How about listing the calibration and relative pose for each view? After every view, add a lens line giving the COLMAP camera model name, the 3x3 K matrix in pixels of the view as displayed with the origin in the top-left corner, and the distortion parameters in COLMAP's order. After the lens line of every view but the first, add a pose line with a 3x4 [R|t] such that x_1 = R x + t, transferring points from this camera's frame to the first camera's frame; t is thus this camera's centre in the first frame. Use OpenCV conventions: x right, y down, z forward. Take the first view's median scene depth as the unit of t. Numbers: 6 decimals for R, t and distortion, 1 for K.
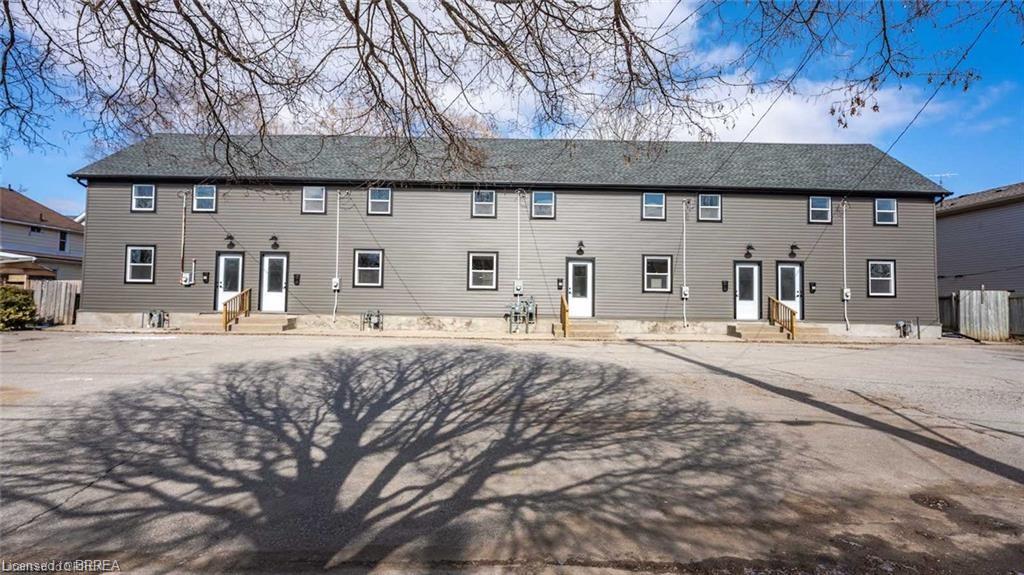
lens RADIAL K [[482.5, 0, 512.0], [0, 482.5, 287.5], [0, 0, 1]] dist [-0.011221, -0.000096]
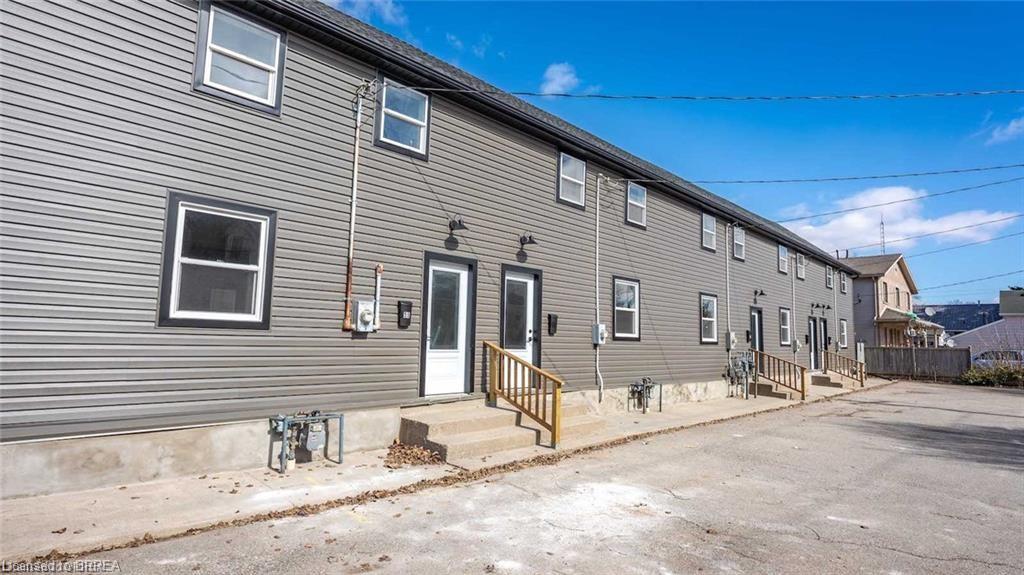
lens RADIAL K [[519.2, 0, 512.0], [0, 519.2, 287.5], [0, 0, 1]] dist [-0.003167, -0.000853]
pose [[0.714103, 0.073180, 0.696206, -0.877929], [-0.034827, 0.997003, -0.069076, -0.016556], [-0.699174, 0.025081, 0.714511, 0.631874]]
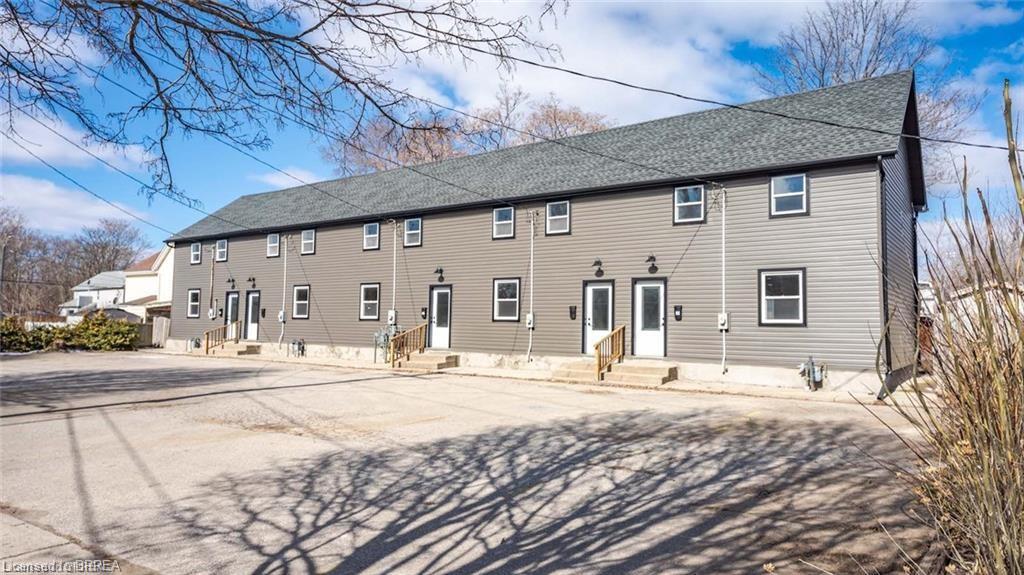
lens RADIAL K [[699.3, 0, 512.0], [0, 699.3, 287.5], [0, 0, 1]] dist [0.003614, 0.000570]
pose [[0.788096, -0.038702, -0.614335, 0.012222], [0.006210, 0.998471, -0.054936, 0.000213], [0.615521, 0.039479, 0.787131, 0.000134]]
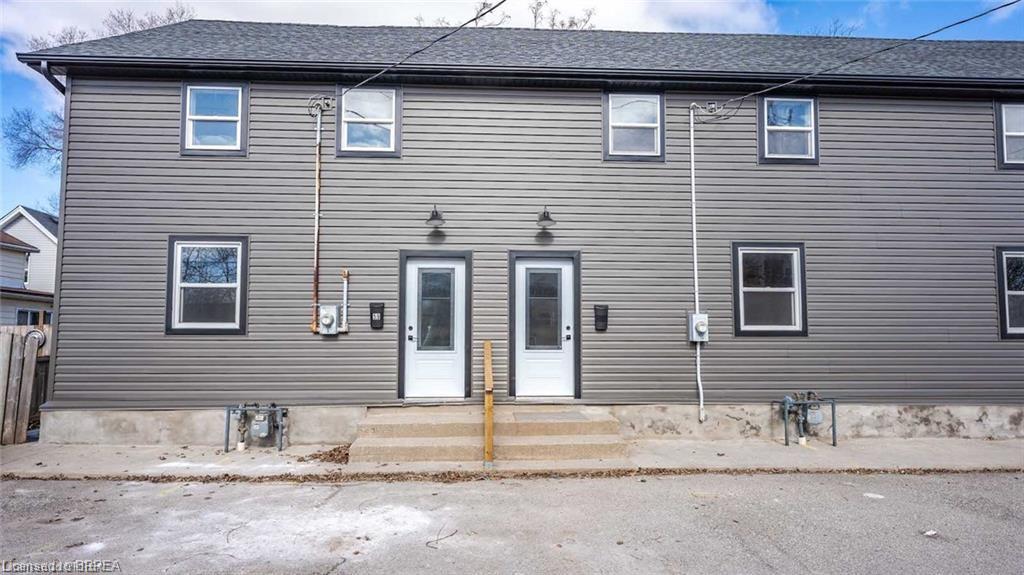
lens RADIAL K [[547.1, 0, 510.8], [0, 547.1, 314.9], [0, 0, 1]] dist [0.000918, -0.000065]
pose [[0.999324, -0.012069, 0.034731, -0.543236], [0.012870, 0.999654, -0.022953, -0.009895], [-0.034442, 0.023385, 0.999133, 0.541602]]
